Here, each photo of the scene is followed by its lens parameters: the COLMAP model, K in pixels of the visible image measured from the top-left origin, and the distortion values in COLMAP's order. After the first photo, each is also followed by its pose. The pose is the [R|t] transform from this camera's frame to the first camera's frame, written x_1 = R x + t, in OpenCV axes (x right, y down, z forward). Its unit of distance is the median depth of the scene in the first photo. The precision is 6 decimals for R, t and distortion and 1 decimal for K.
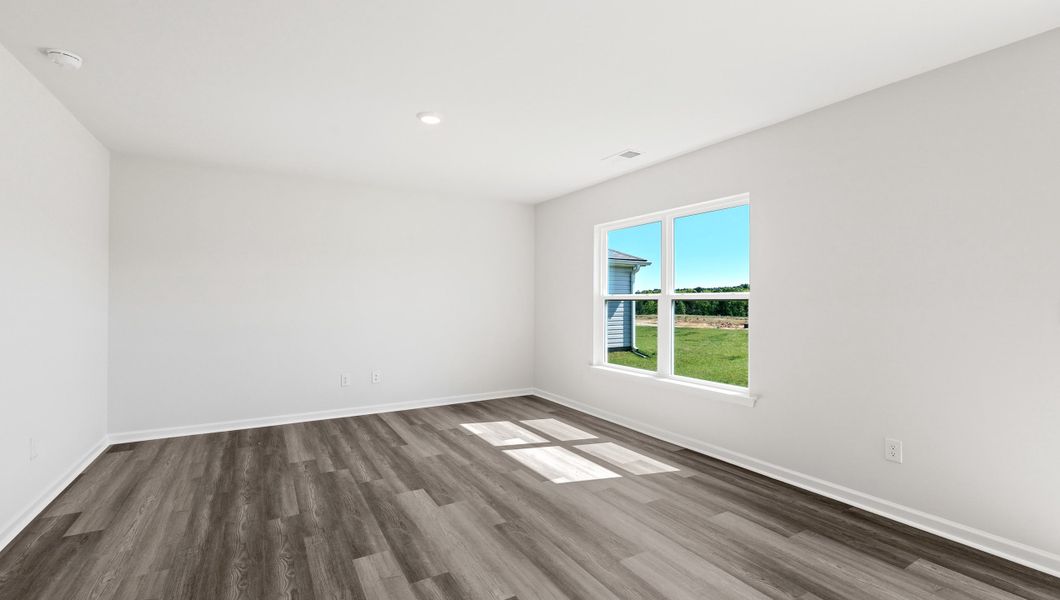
lens RADIAL K [[460.6, 0, 532.9], [0, 460.6, 300.3], [0, 0, 1]] dist [-0.007321, 0.000742]
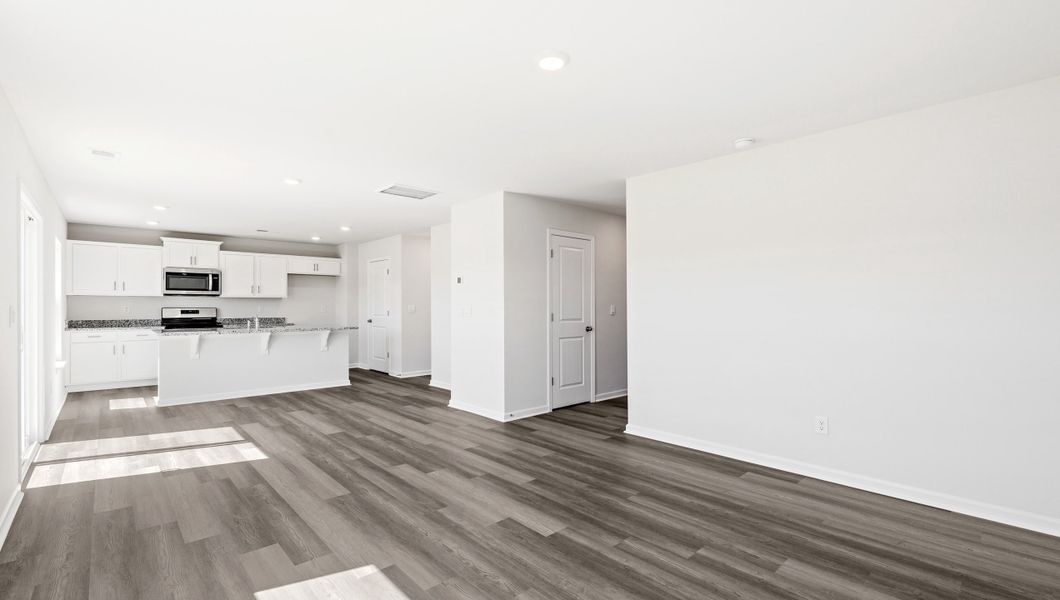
lens RADIAL K [[460.6, 0, 530.7], [0, 460.6, 306.0], [0, 0, 1]] dist [-0.007321, 0.000742]
pose [[-0.978328, -0.003581, -0.207031, -0.034786], [-0.003502, 0.999994, -0.000749, -0.002429], [0.207032, -0.000007, -0.978334, 1.550339]]
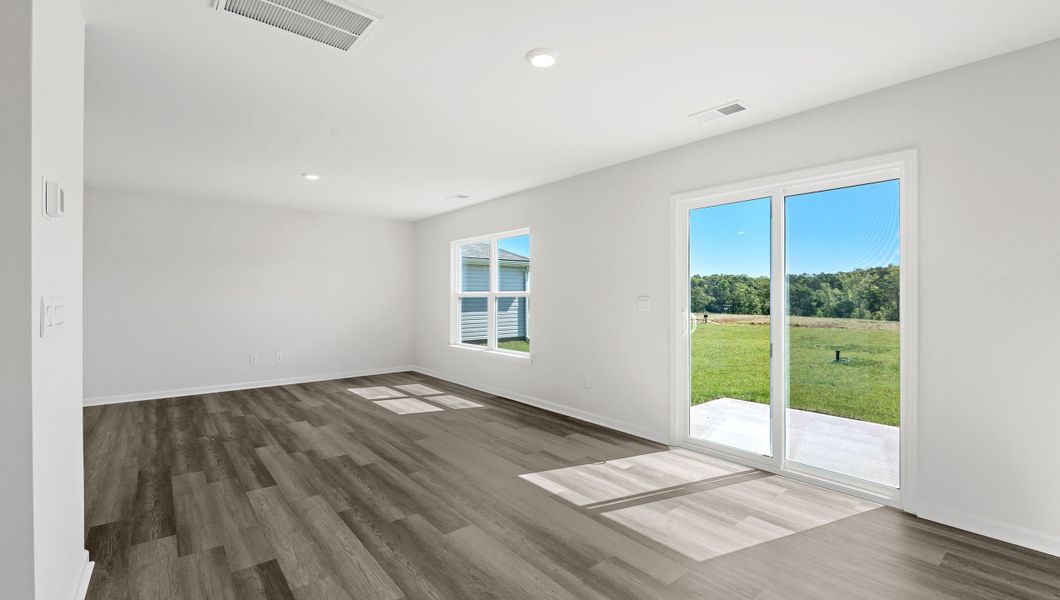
lens RADIAL K [[460.6, 0, 533.2], [0, 460.6, 297.4], [0, 0, 1]] dist [-0.007321, 0.000742]
pose [[0.988789, -0.004323, 0.149259, 0.242185], [0.003876, 0.999987, 0.003286, -0.001738], [-0.149271, -0.002671, 0.988793, -0.536250]]
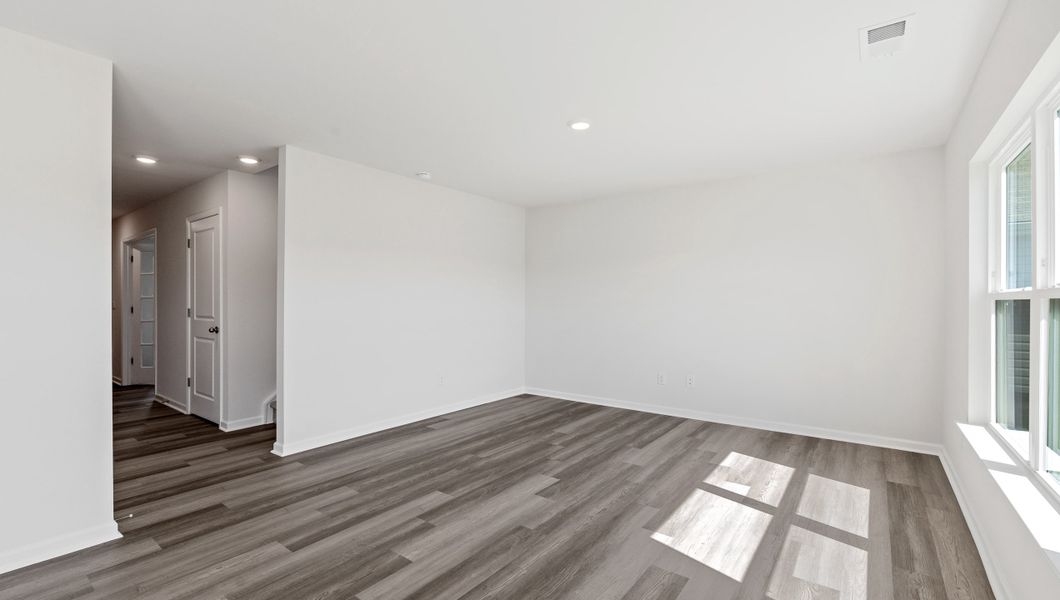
lens RADIAL K [[460.6, 0, 526.6], [0, 460.6, 298.8], [0, 0, 1]] dist [-0.007321, 0.000742]
pose [[0.372683, -0.007707, -0.927927, 0.617034], [0.000793, 0.999968, -0.007986, 0.002221], [0.927959, 0.002240, 0.372677, 0.459121]]
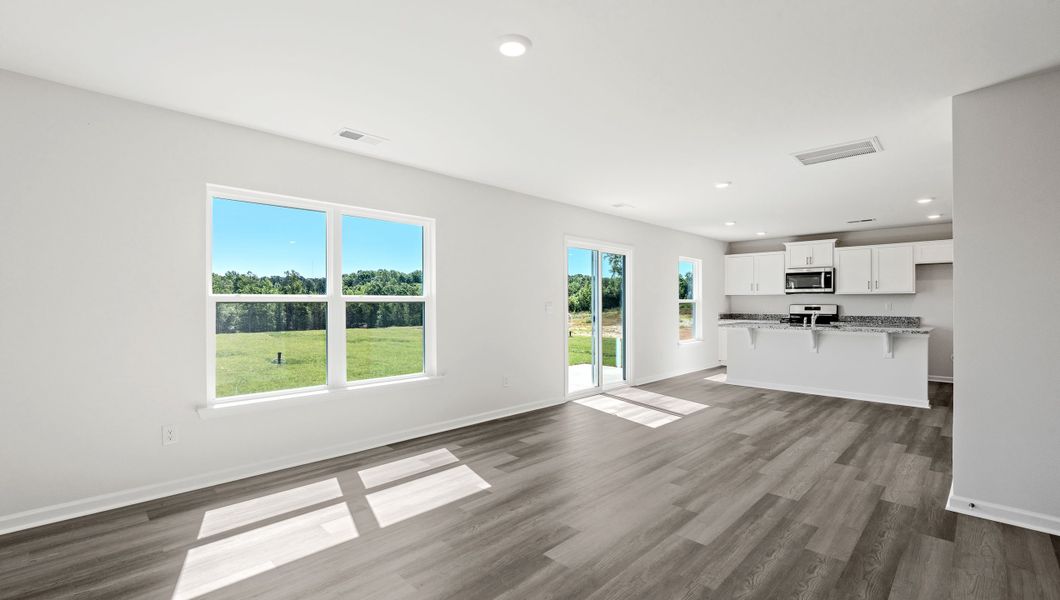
lens RADIAL K [[460.6, 0, 529.3], [0, 460.6, 301.2], [0, 0, 1]] dist [-0.007321, 0.000742]
pose [[-0.252143, 0.001153, 0.967689, -0.827833], [-0.001456, 0.999998, -0.001571, -0.001831], [-0.967689, -0.001805, -0.252140, 1.043369]]
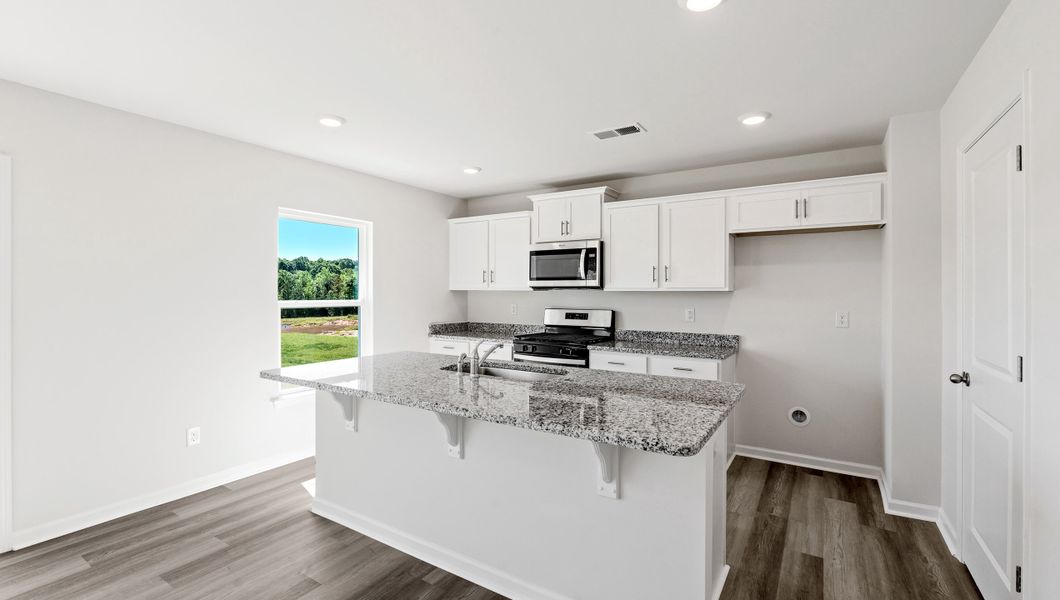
lens RADIAL K [[460.6, 0, 529.9], [0, 460.6, 296.4], [0, 0, 1]] dist [-0.007321, 0.000742]
pose [[-0.448045, -0.010919, 0.893944, 0.002810], [-0.004670, 0.999940, 0.009873, -0.039136], [-0.893999, 0.000249, -0.448069, -0.291897]]
